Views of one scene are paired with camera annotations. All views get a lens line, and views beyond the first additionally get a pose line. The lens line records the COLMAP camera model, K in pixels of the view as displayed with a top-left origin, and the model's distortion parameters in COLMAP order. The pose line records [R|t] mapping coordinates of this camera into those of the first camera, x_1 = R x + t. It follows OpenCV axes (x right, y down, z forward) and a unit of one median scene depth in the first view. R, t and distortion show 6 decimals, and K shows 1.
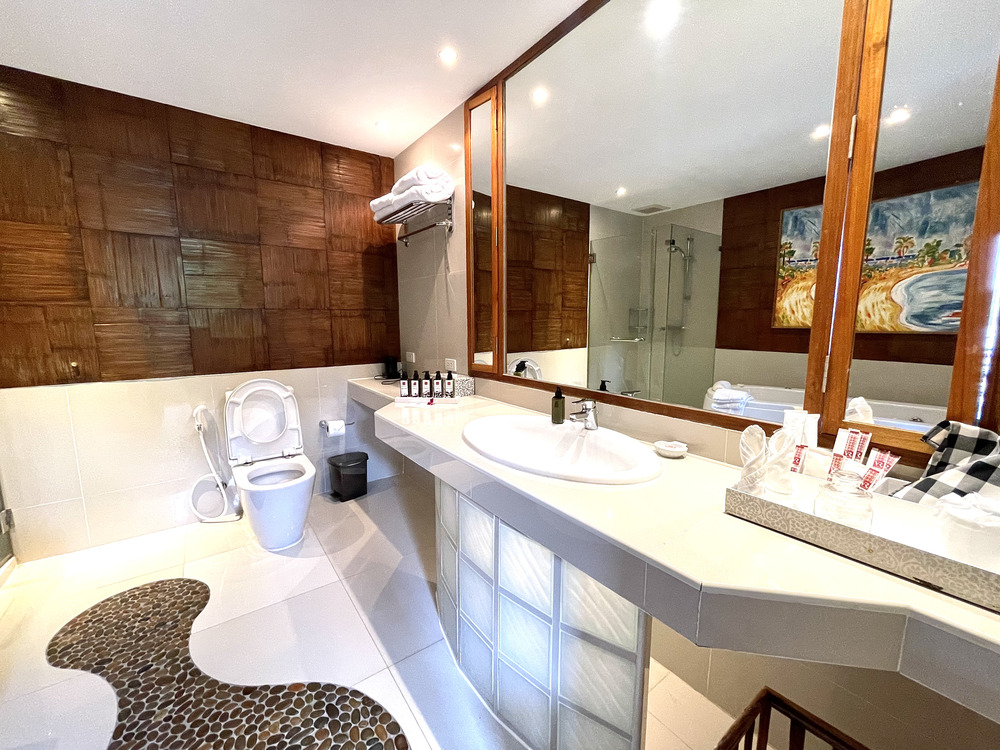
lens RADIAL K [[404.7, 0, 496.4], [0, 404.7, 375.9], [0, 0, 1]] dist [-0.000689, -0.000424]
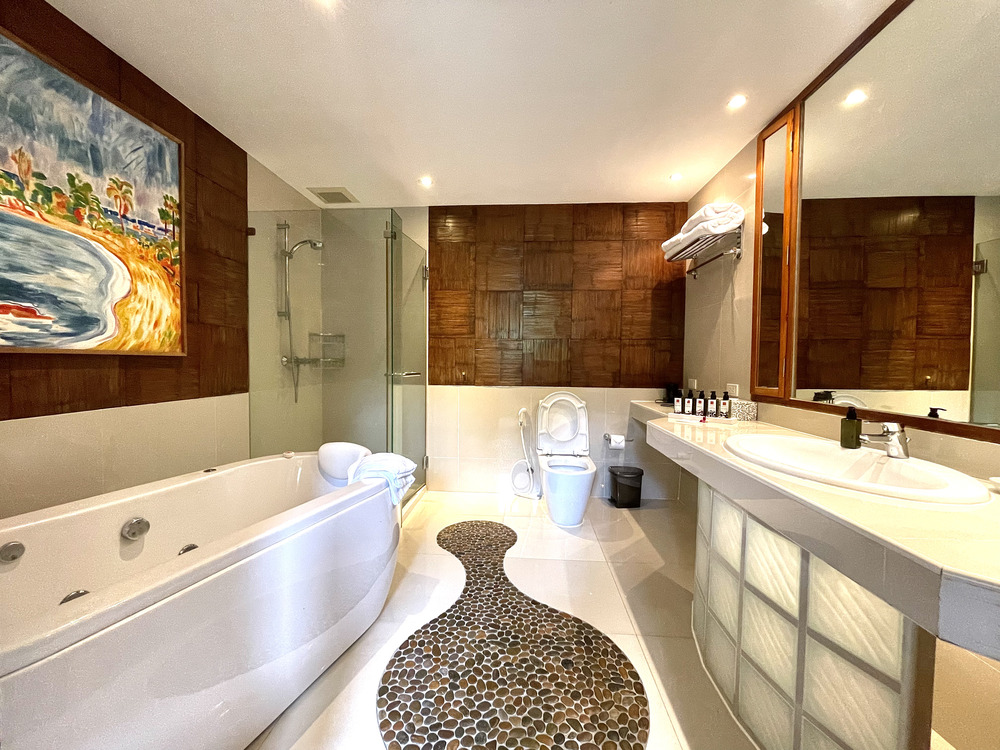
lens RADIAL K [[404.7, 0, 496.4], [0, 404.7, 375.9], [0, 0, 1]] dist [-0.000689, -0.000424]
pose [[0.764639, 0.034635, -0.643527, 0.091327], [-0.101130, 0.992632, -0.066738, 0.071135], [0.636475, 0.116110, 0.762508, -0.138929]]
